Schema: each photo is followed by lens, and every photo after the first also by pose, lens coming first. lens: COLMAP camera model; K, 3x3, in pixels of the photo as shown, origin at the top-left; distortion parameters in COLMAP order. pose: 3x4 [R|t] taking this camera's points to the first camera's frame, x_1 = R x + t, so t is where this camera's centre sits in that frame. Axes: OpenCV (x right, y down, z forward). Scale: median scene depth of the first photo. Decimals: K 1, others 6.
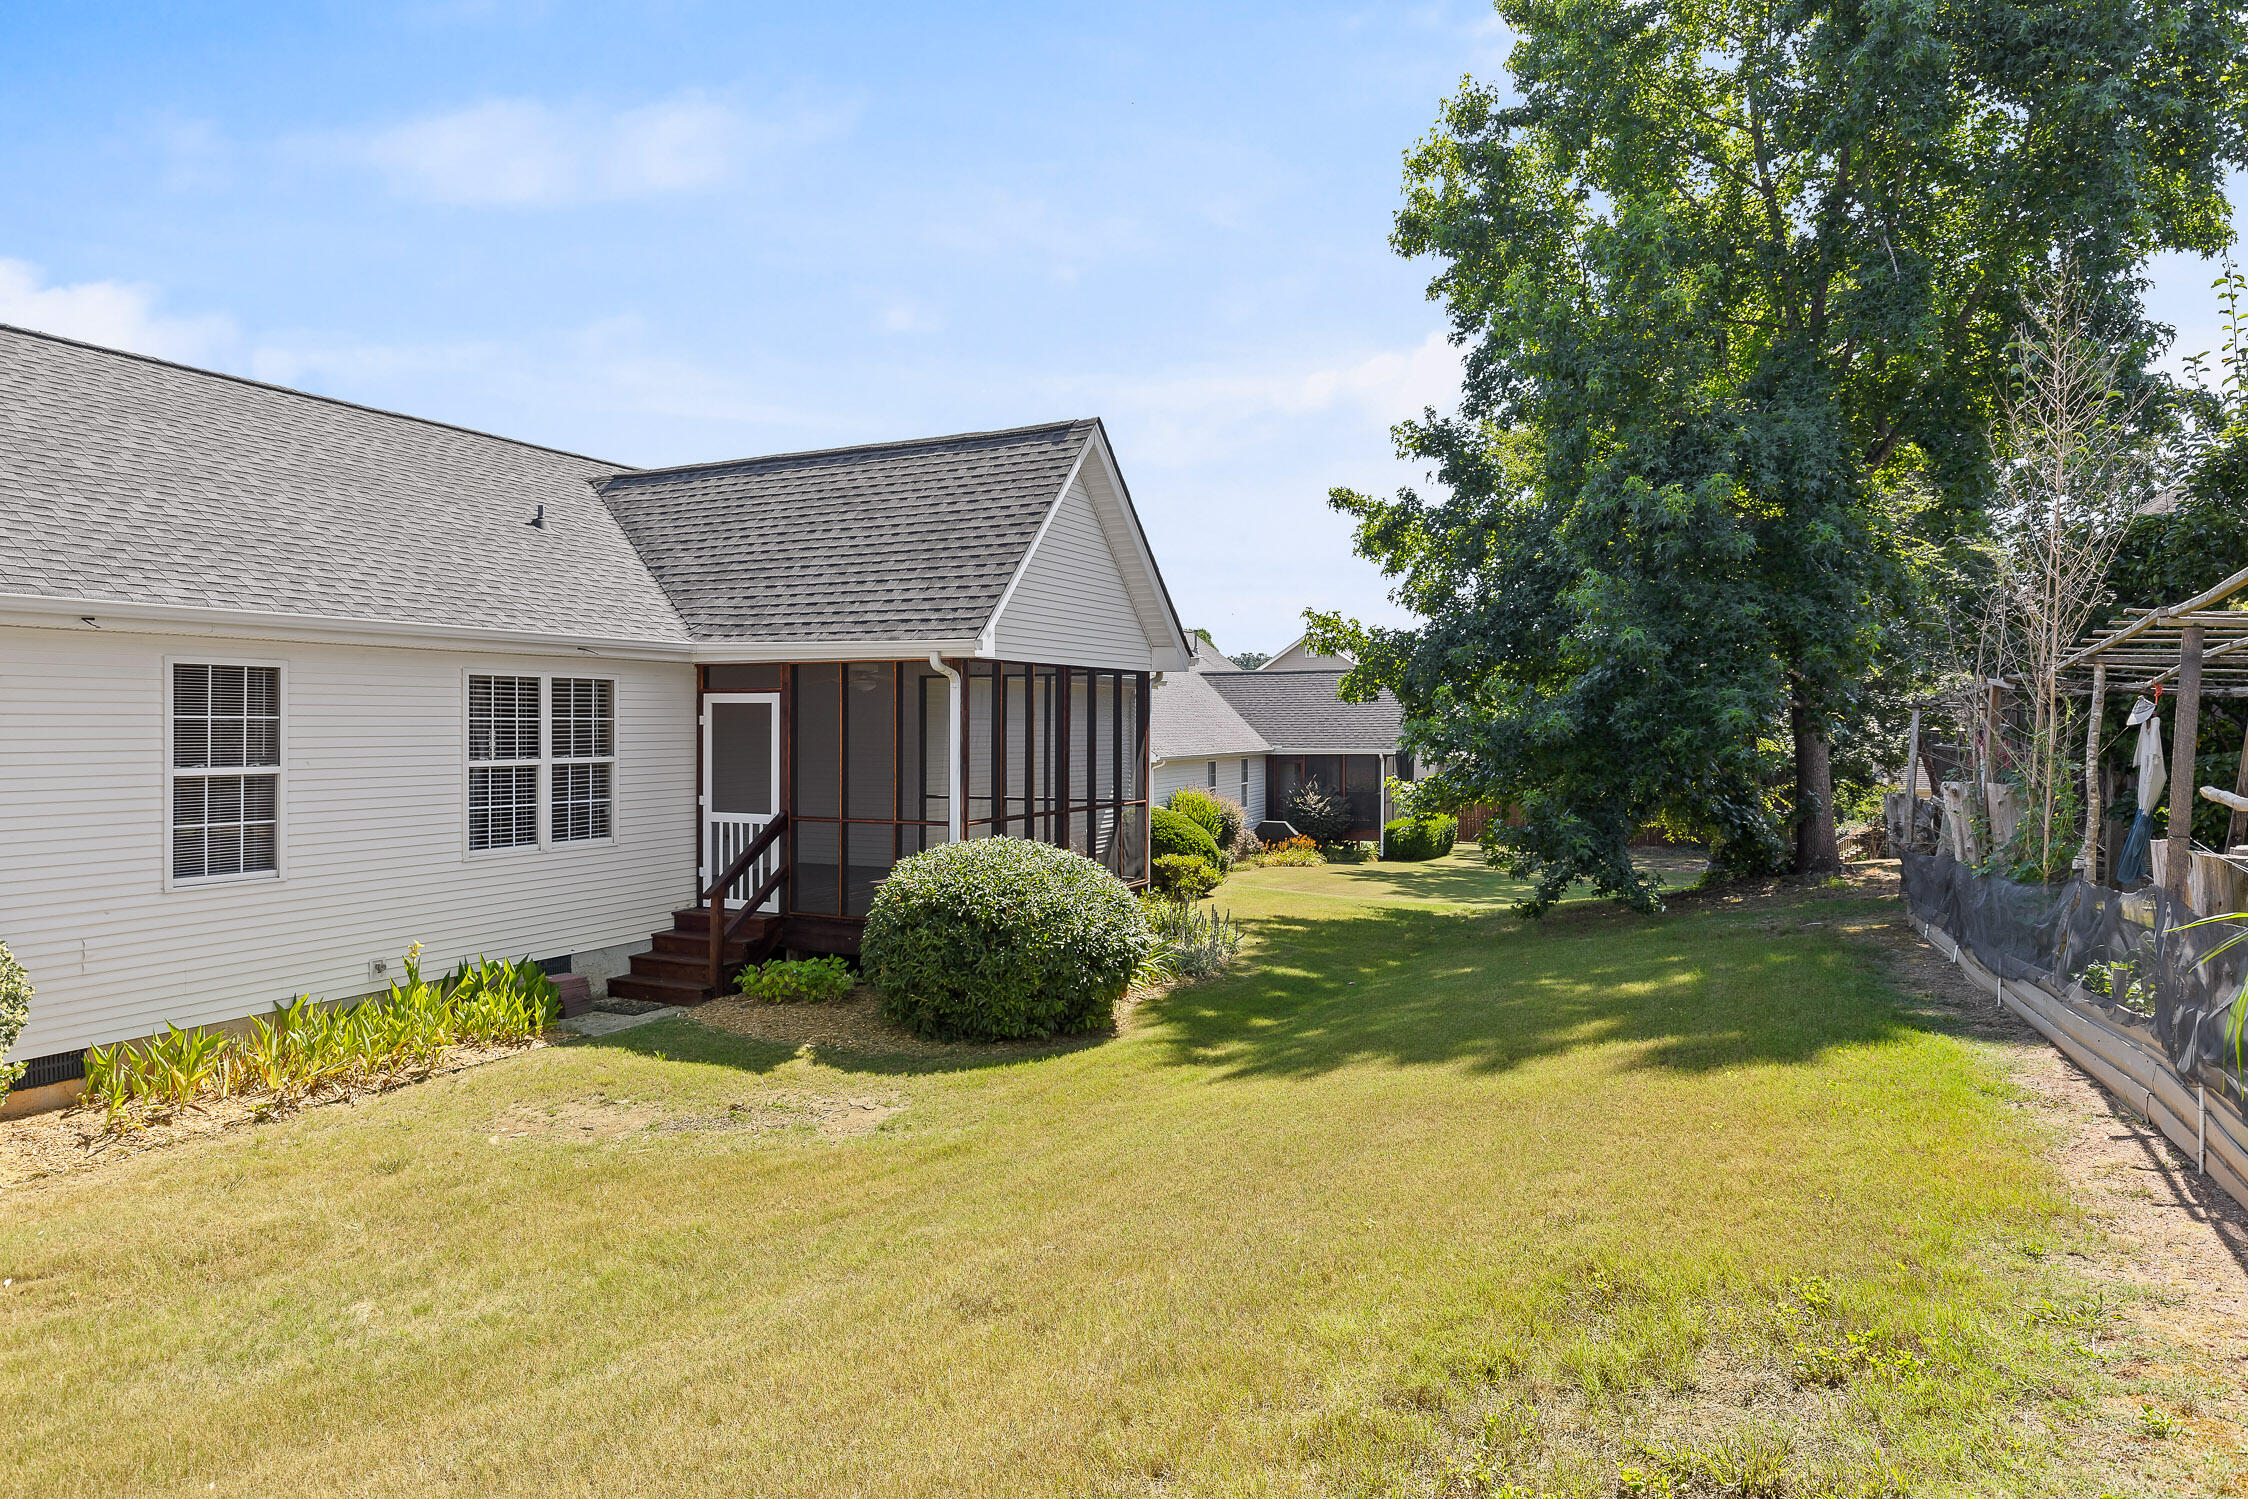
lens RADIAL K [[1335.6, 0, 1124.0], [0, 1335.6, 749.5], [0, 0, 1]] dist [0.000685, -0.000345]
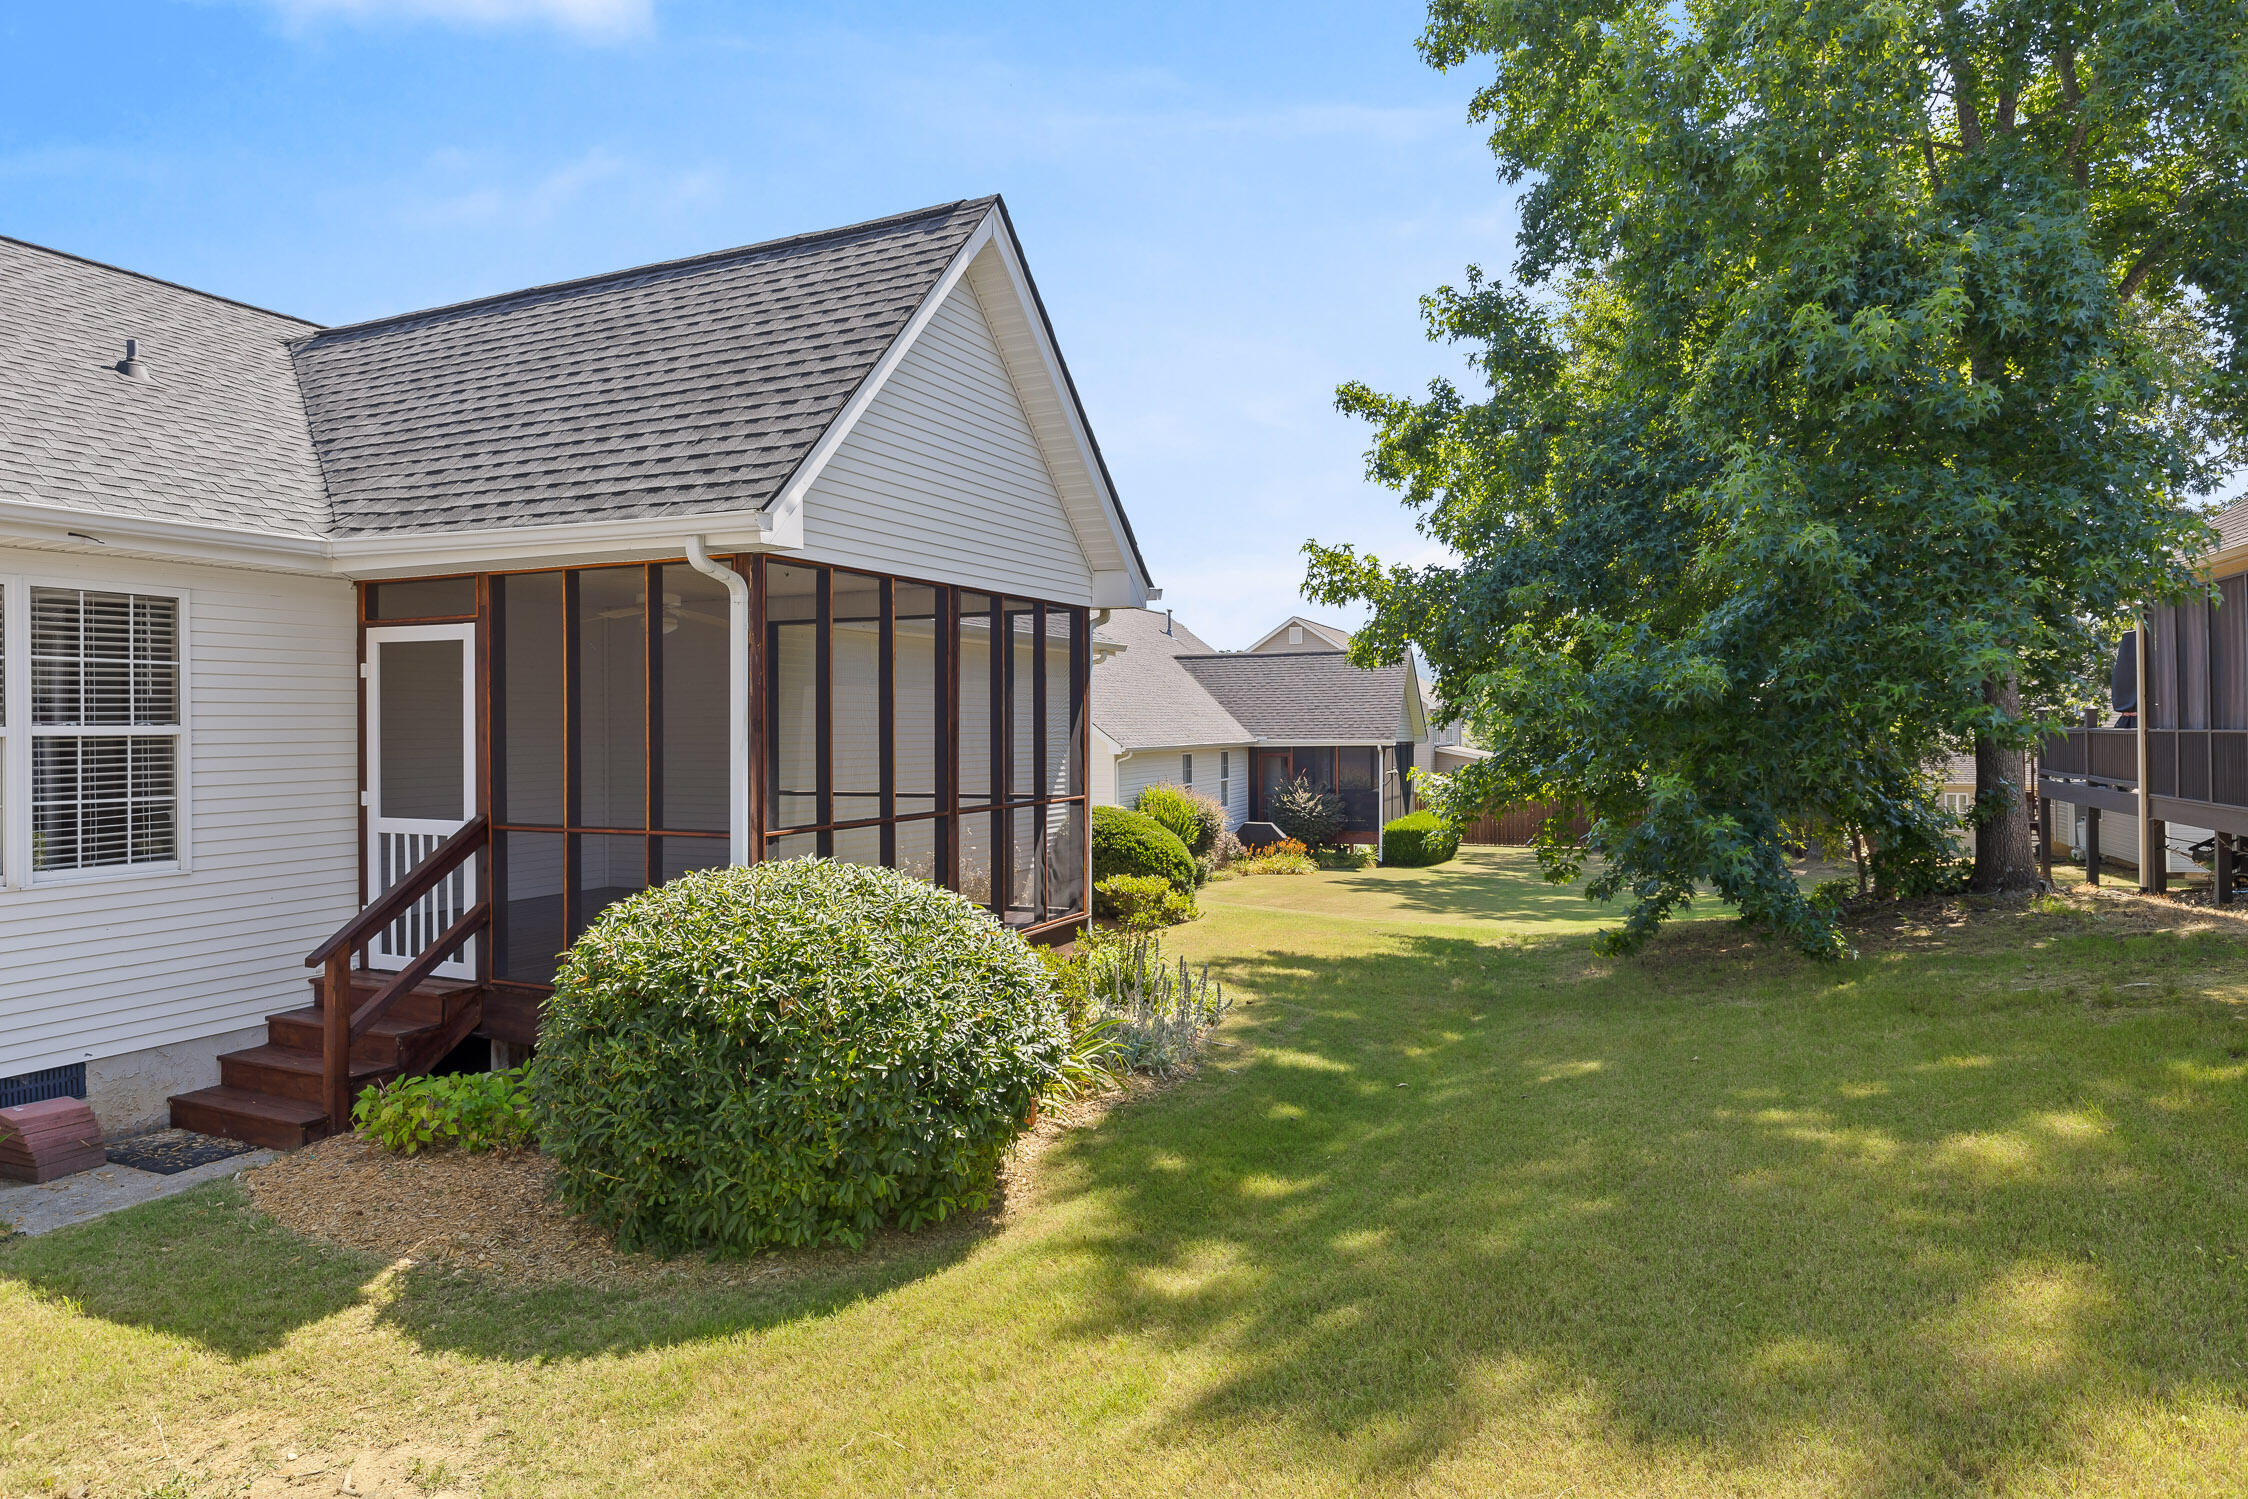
lens RADIAL K [[1335.6, 0, 1124.0], [0, 1335.6, 749.5], [0, 0, 1]] dist [0.000685, -0.000345]
pose [[0.999859, -0.004871, 0.016088, 0.027572], [0.004882, 0.999988, -0.000637, 0.015992], [-0.016085, 0.000716, 0.999870, 0.340564]]
